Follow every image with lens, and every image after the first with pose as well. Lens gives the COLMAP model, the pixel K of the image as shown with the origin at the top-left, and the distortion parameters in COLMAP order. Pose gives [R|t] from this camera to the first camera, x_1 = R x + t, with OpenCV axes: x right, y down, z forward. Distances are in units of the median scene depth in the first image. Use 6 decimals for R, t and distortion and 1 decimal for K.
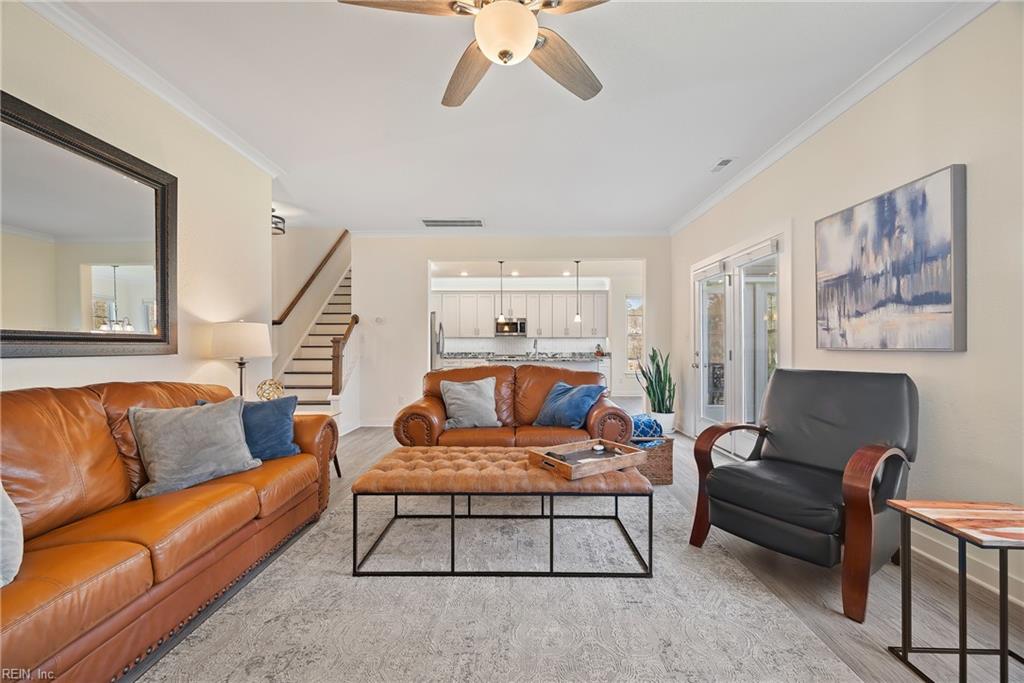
lens RADIAL K [[404.4, 0, 512.6], [0, 404.4, 347.4], [0, 0, 1]] dist [0.000200, 0.000203]
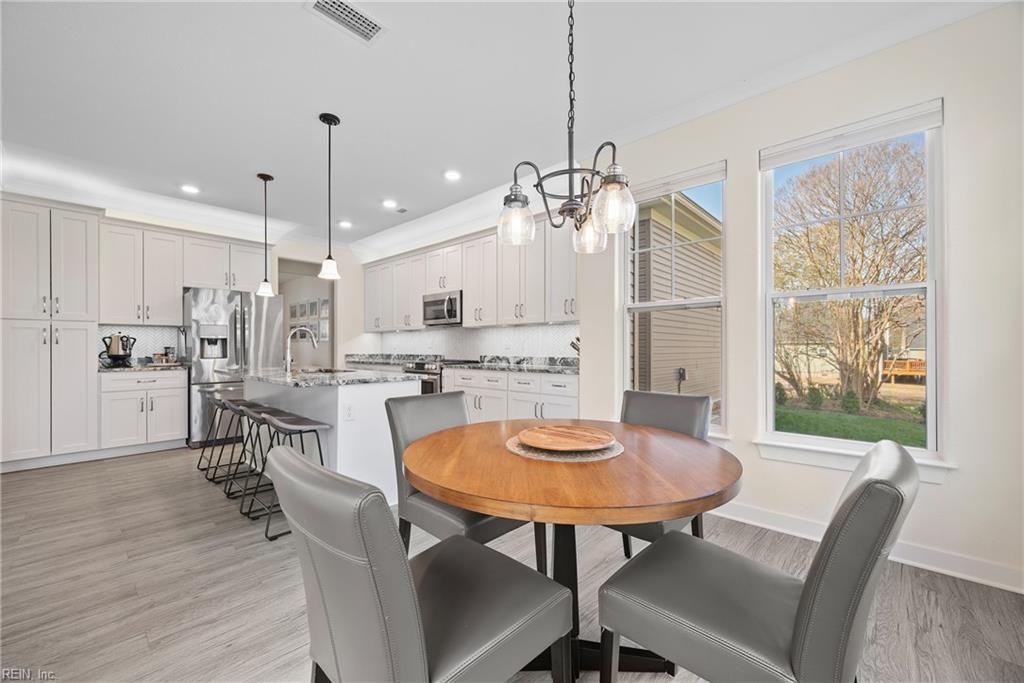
lens RADIAL K [[404.4, 0, 512.6], [0, 404.4, 347.4], [0, 0, 1]] dist [0.000200, 0.000203]
pose [[0.742403, 0.000106, -0.669954, 0.433421], [0.001506, 0.999997, 0.001828, 0.000779], [0.669952, -0.002366, 0.742400, 0.655924]]
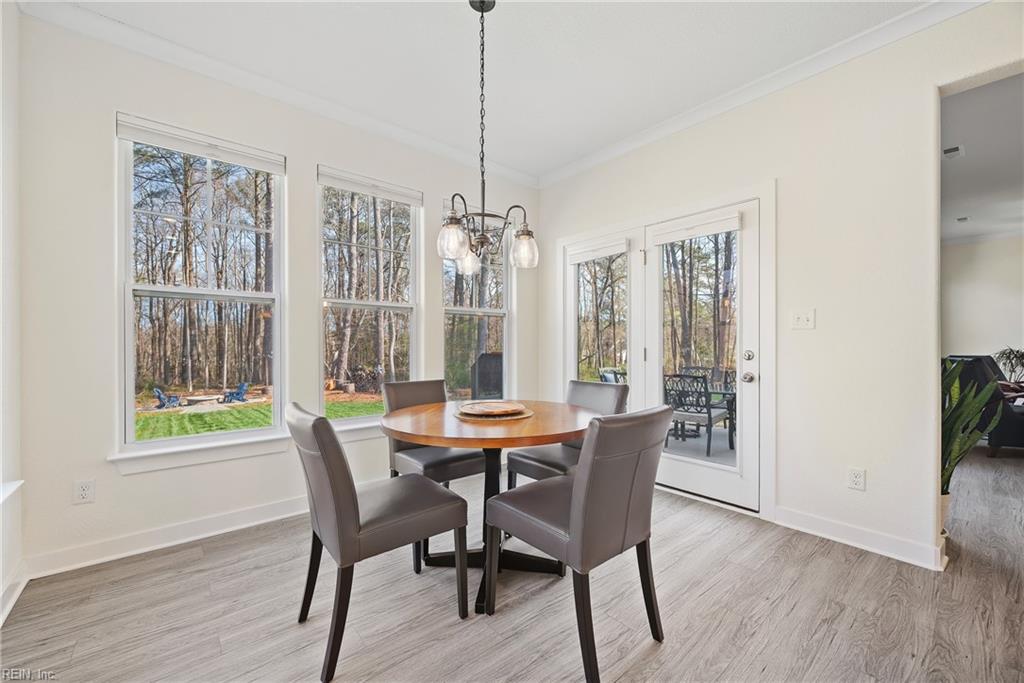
lens RADIAL K [[404.4, 0, 512.6], [0, 404.4, 347.4], [0, 0, 1]] dist [0.000200, 0.000203]
pose [[-0.652796, 0.000620, 0.757534, 0.180125], [0.002647, 0.999995, 0.001462, 0.001943], [-0.757529, 0.002960, -0.652795, 0.908580]]
